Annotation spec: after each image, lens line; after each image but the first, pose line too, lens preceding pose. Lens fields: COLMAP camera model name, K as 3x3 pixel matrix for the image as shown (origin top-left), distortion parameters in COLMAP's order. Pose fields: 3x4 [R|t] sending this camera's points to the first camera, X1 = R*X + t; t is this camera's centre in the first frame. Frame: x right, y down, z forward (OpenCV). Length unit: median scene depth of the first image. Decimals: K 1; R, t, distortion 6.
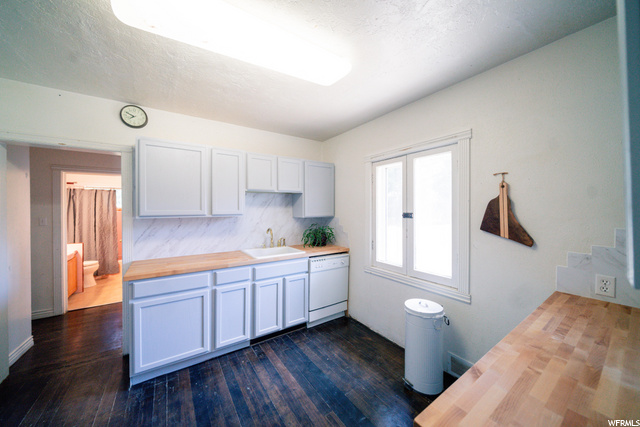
lens RADIAL K [[229.9, 0, 311.7], [0, 229.9, 210.7], [0, 0, 1]] dist [-0.001560, -0.000087]
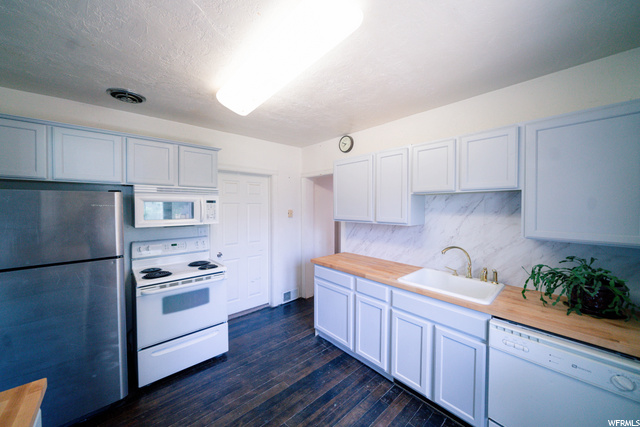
lens RADIAL K [[229.9, 0, 311.7], [0, 229.9, 210.7], [0, 0, 1]] dist [-0.001560, -0.000087]
pose [[0.130663, 0.022499, -0.991172, 0.513748], [-0.008509, 0.999731, 0.021572, -0.049128], [0.991390, 0.005615, 0.130819, 0.611103]]
